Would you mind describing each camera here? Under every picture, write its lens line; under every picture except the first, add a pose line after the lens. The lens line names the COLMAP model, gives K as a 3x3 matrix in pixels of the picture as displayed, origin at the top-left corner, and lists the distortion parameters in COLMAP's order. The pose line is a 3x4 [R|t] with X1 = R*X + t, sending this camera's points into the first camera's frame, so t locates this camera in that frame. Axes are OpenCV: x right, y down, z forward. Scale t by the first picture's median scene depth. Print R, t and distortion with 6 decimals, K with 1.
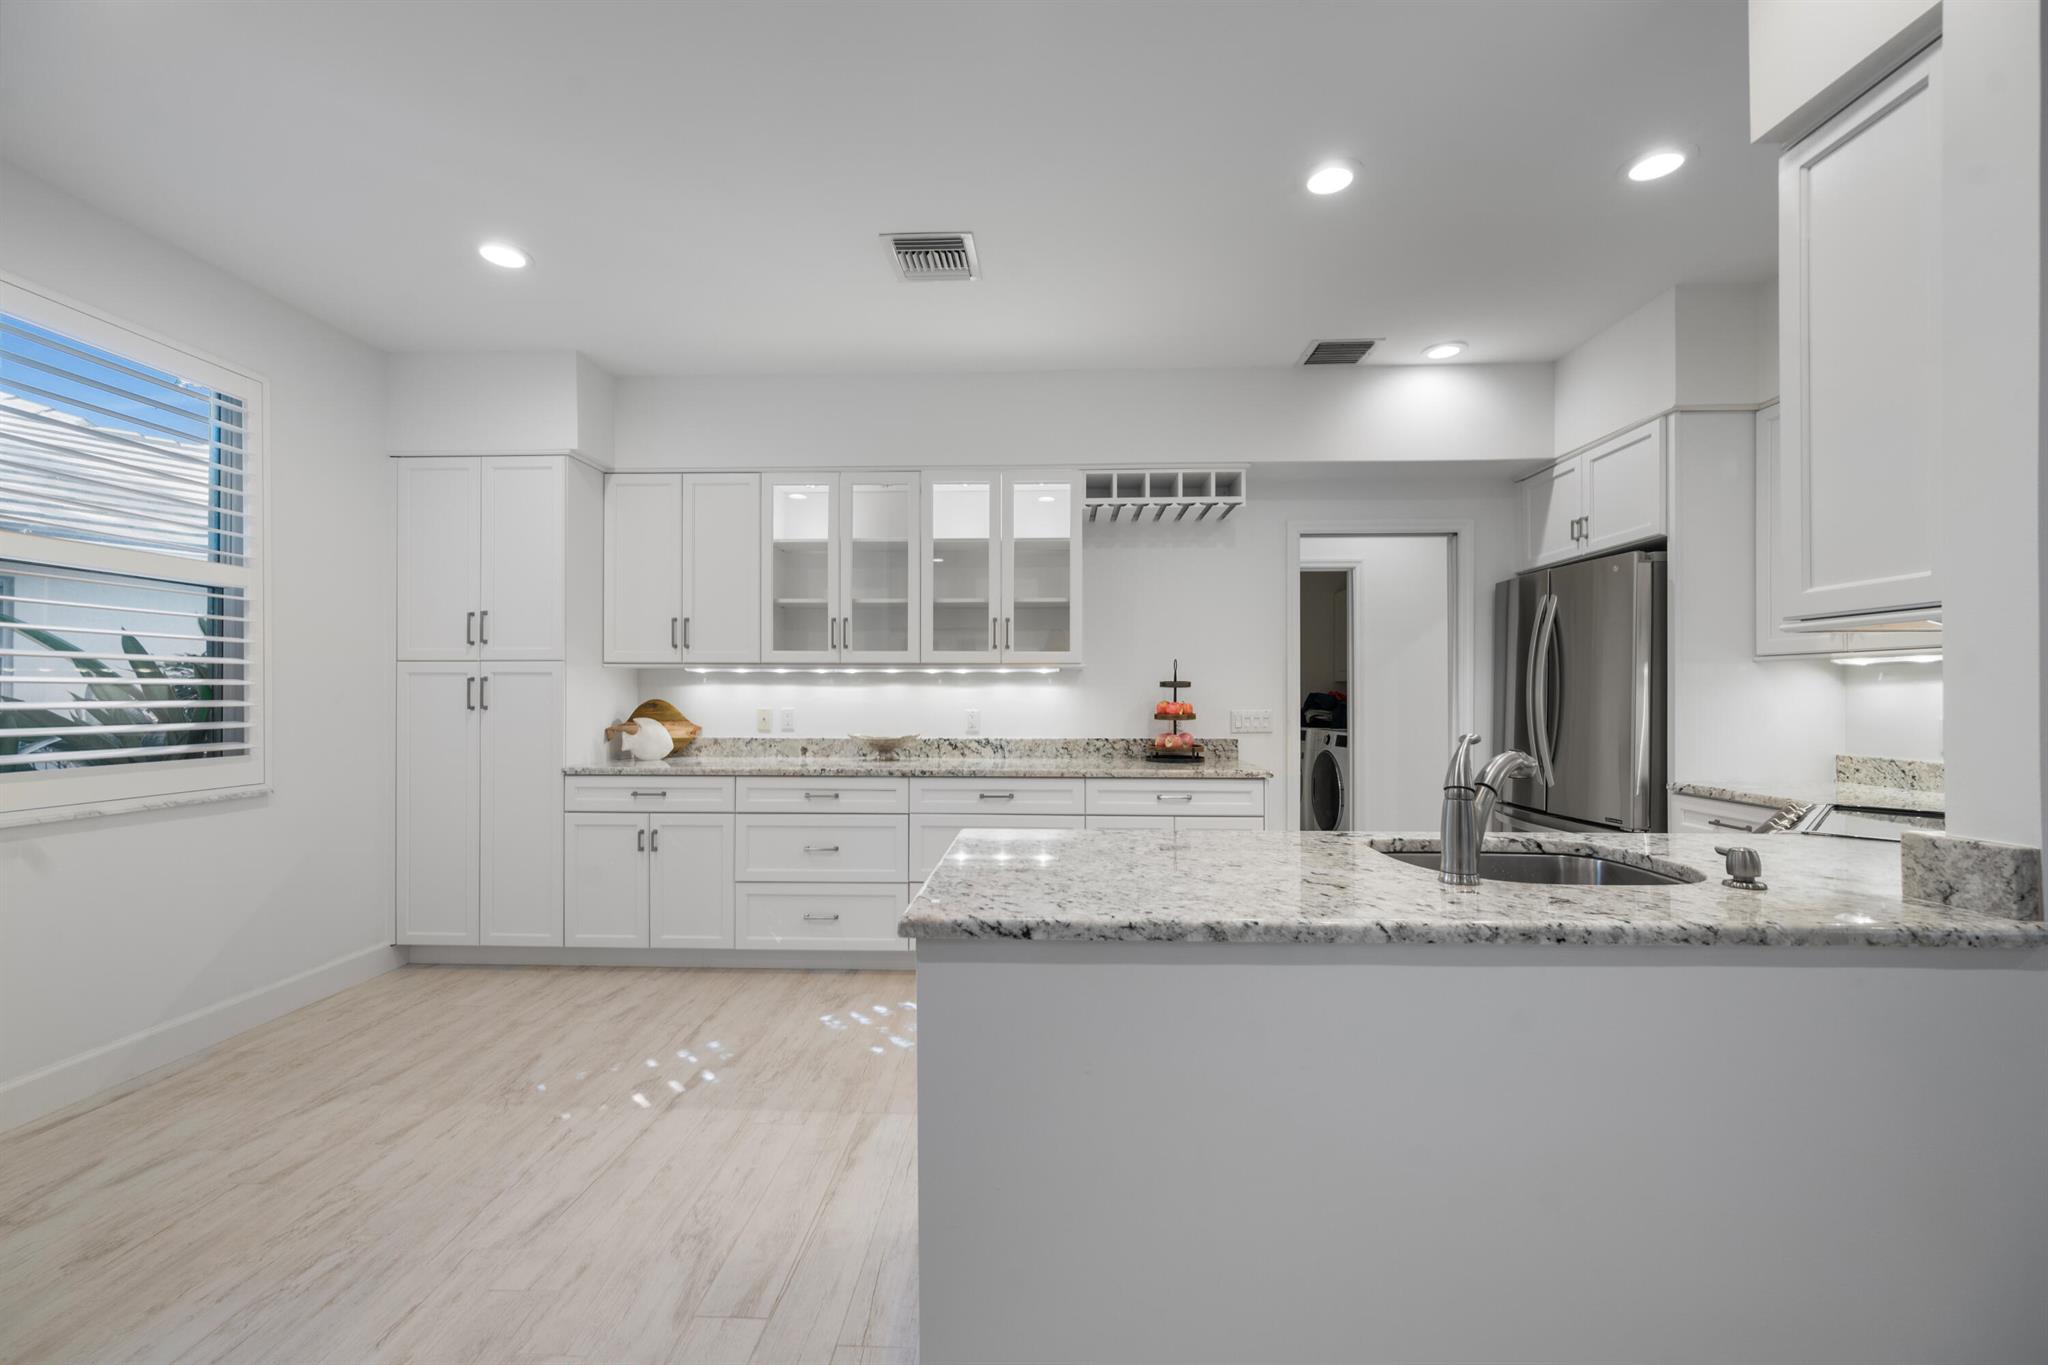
lens RADIAL K [[814.7, 0, 1032.6], [0, 814.7, 690.8], [0, 0, 1]] dist [-0.006415, 0.000697]
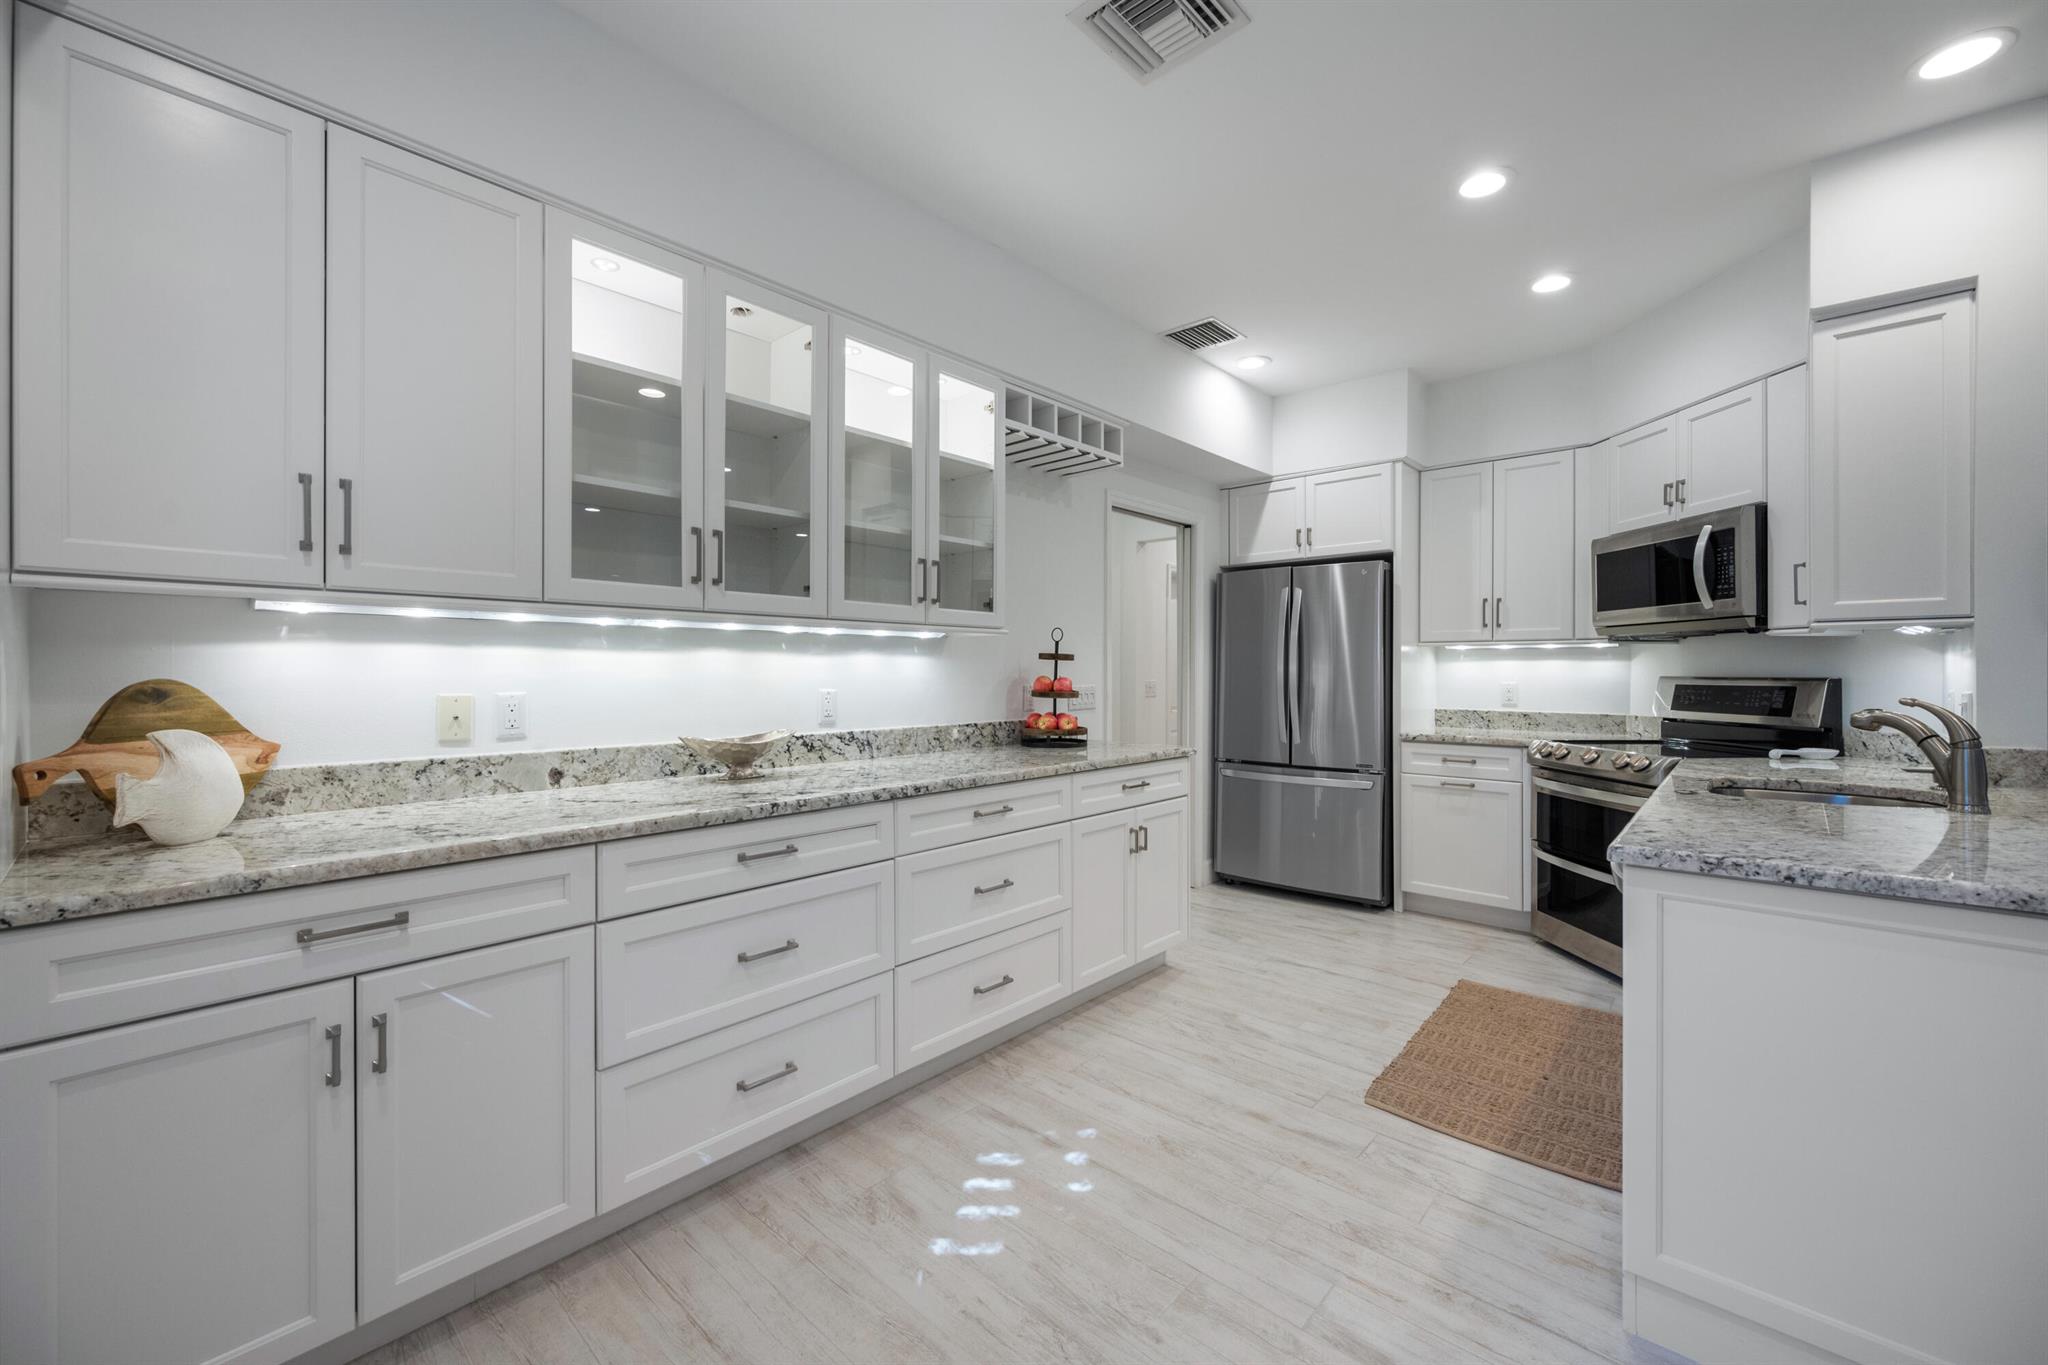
lens RADIAL K [[814.7, 0, 1015.7], [0, 814.7, 668.6], [0, 0, 1]] dist [-0.006415, 0.000697]
pose [[0.644999, 0.001385, 0.764183, -0.518098], [-0.004270, 0.999989, 0.001791, 0.003512], [-0.764172, -0.004419, 0.644998, 0.477167]]
